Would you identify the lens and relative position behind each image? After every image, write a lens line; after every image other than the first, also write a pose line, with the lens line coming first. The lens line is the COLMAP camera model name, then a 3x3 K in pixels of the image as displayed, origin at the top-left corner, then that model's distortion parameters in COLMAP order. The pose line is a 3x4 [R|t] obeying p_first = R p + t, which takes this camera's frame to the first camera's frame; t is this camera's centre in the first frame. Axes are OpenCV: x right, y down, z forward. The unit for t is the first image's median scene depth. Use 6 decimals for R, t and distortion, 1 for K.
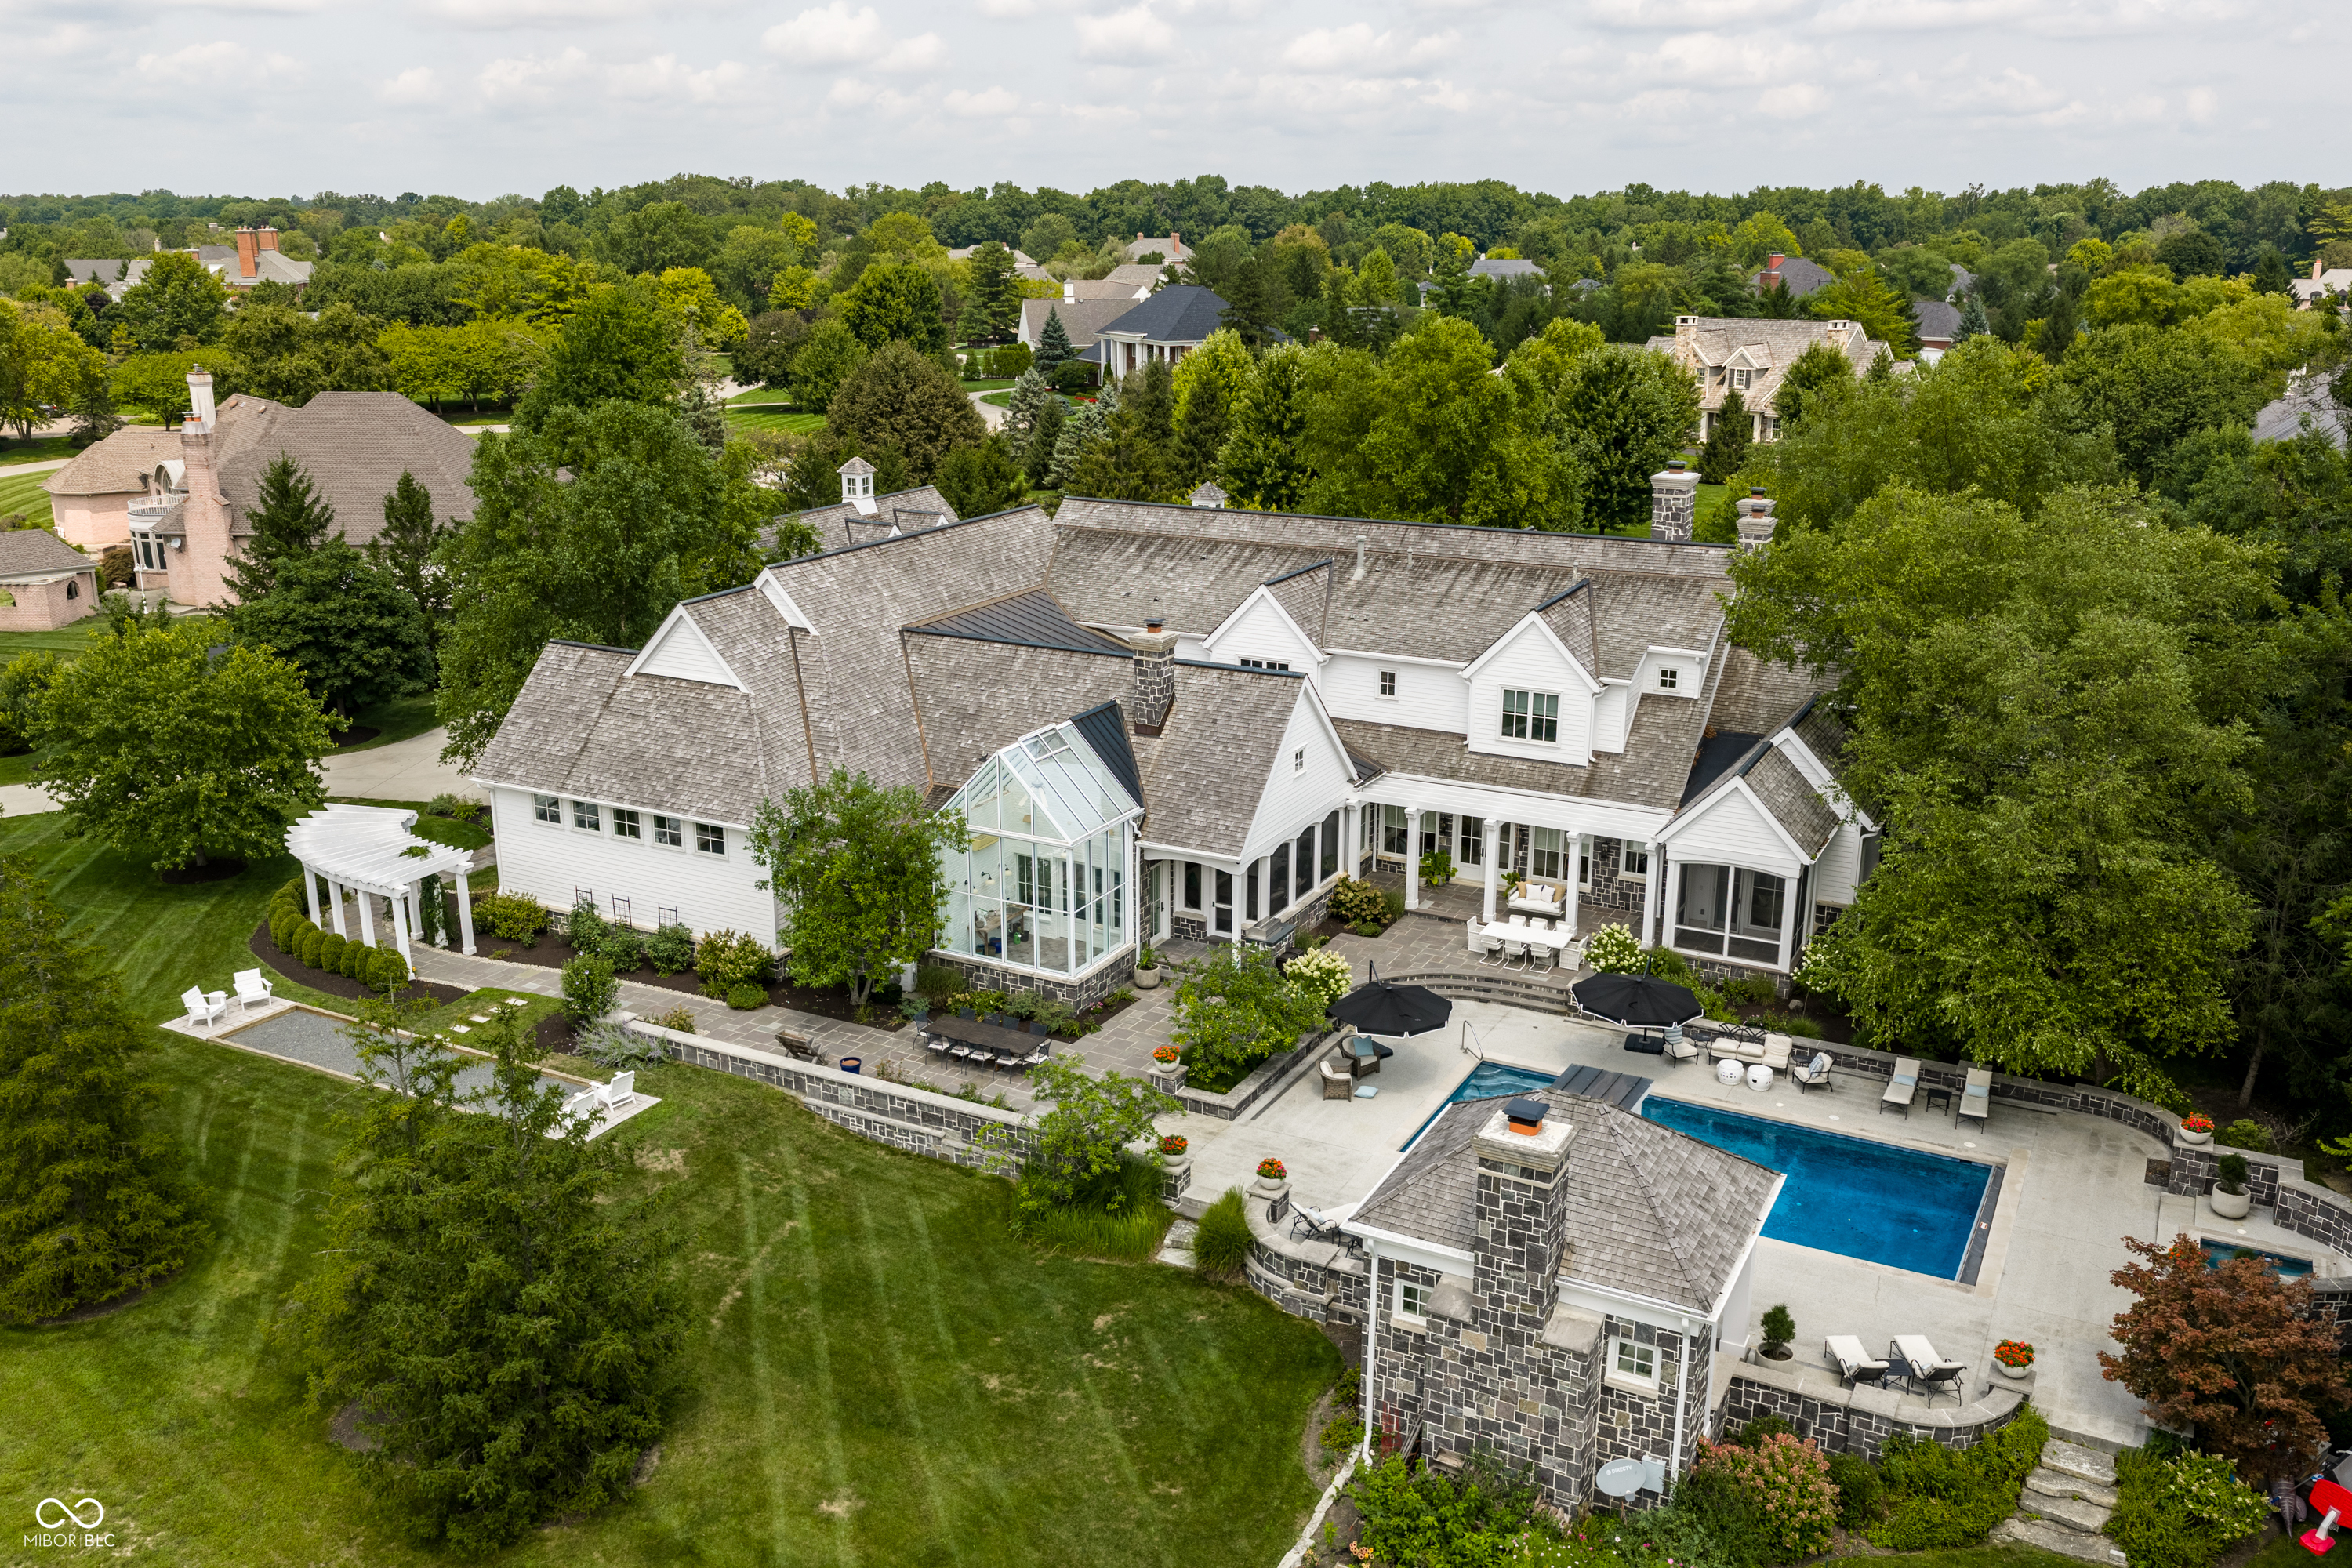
lens RADIAL K [[1945.5, 0, 1181.5], [0, 1945.5, 782.8], [0, 0, 1]] dist [0.027587, 0.000912]
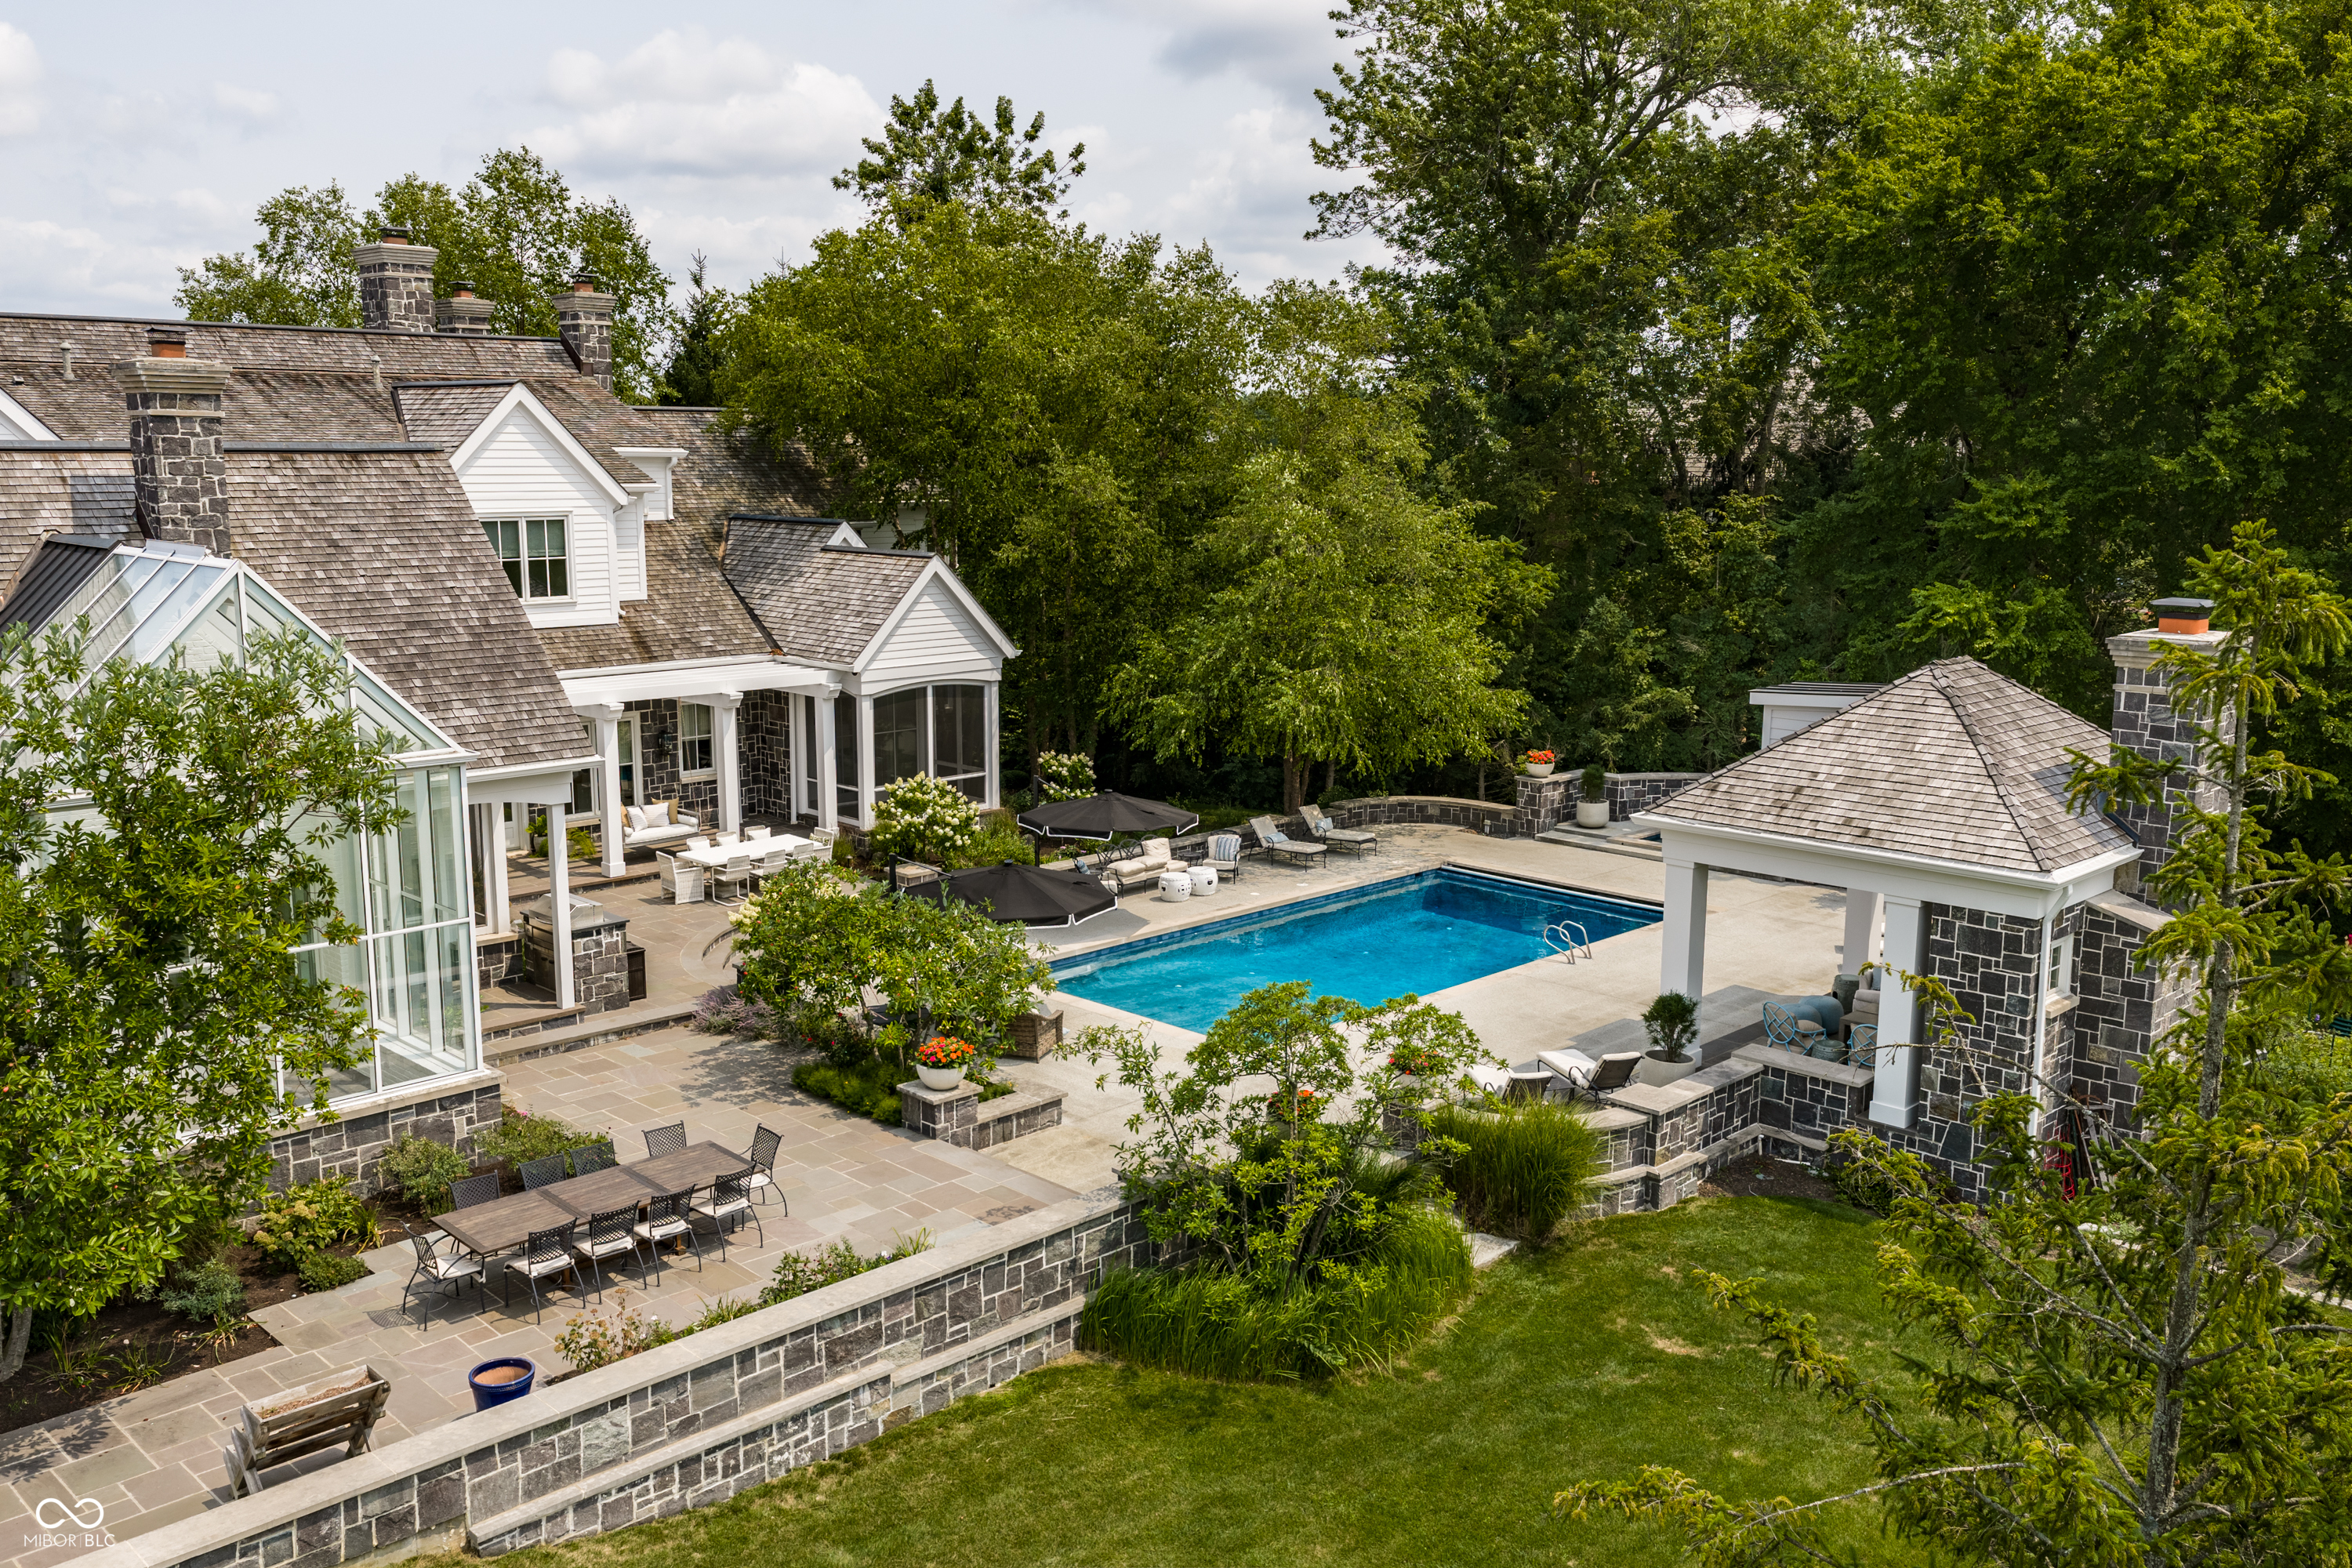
lens RADIAL K [[1945.5, 0, 1181.5], [0, 1945.5, 782.8], [0, 0, 1]] dist [0.027587, 0.000912]
pose [[0.290669, -0.161875, 0.943031, -0.382778], [0.262356, 0.961295, 0.084144, 0.039399], [-0.920152, 0.222952, 0.321888, 0.651128]]
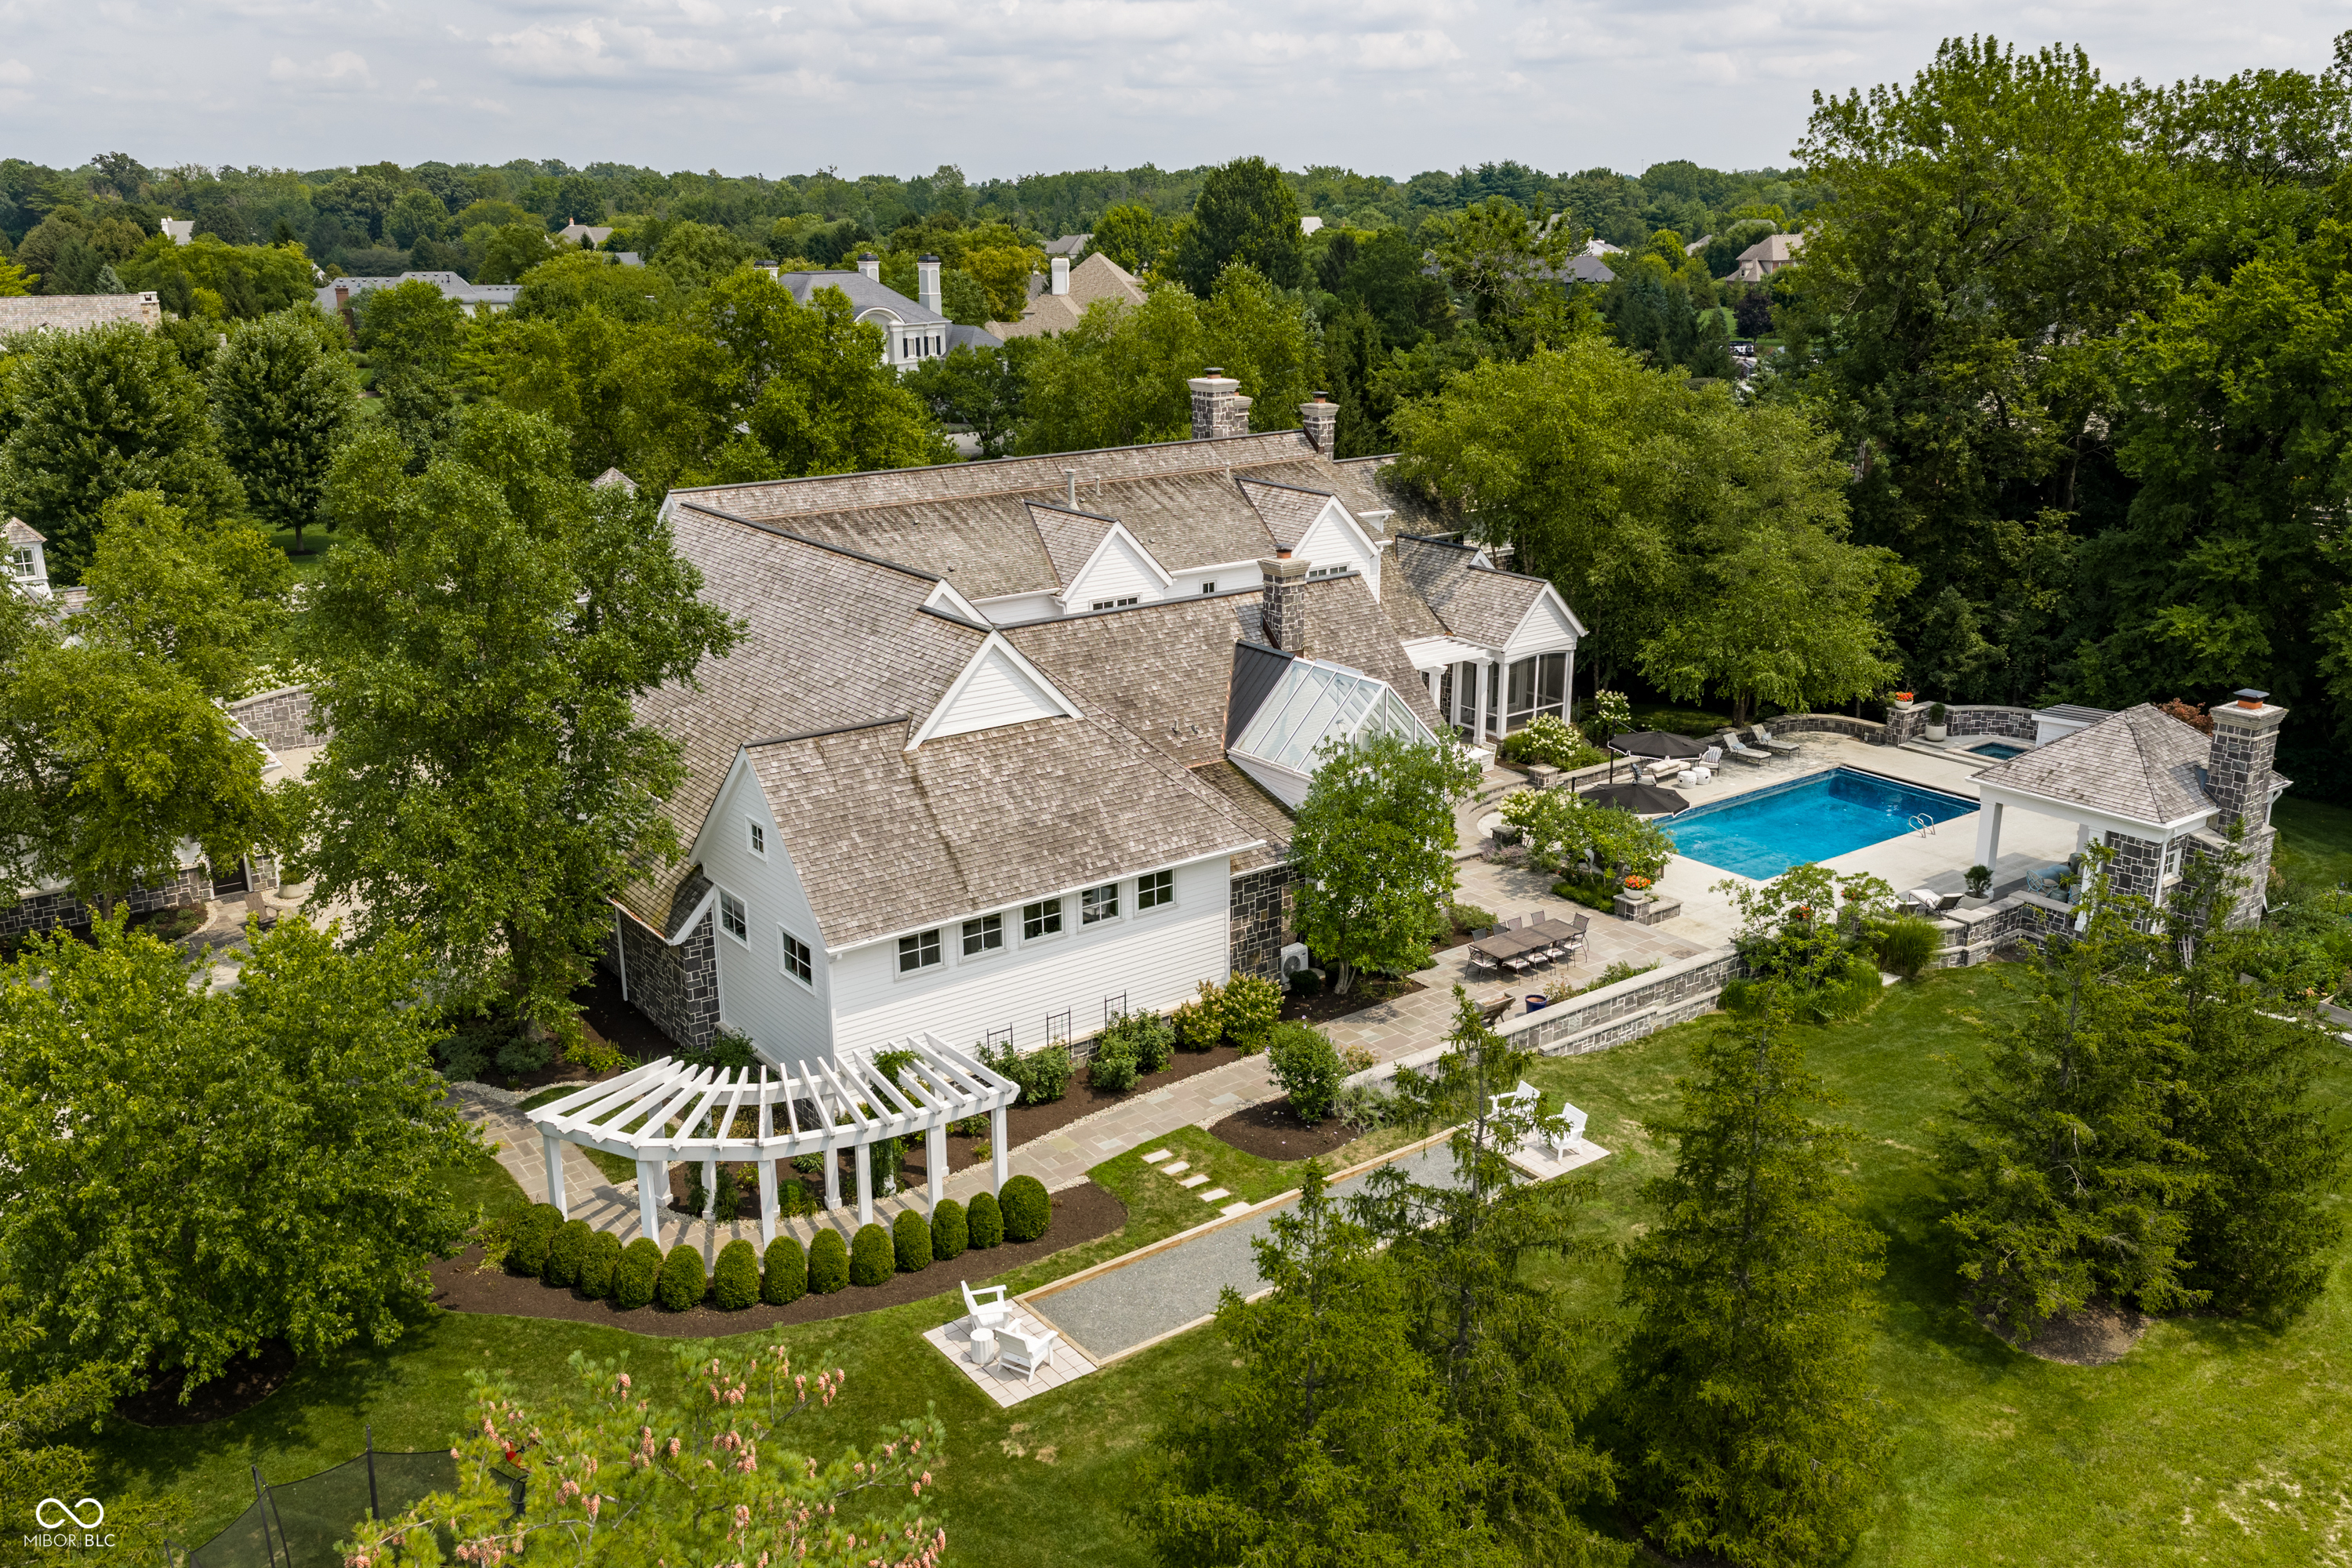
lens RADIAL K [[1945.5, 0, 1181.5], [0, 1945.5, 782.8], [0, 0, 1]] dist [0.027587, 0.000912]
pose [[0.426213, -0.264568, 0.865070, -0.914644], [0.257686, 0.952167, 0.164246, -0.142867], [-0.867145, 0.152913, 0.474001, 0.582134]]
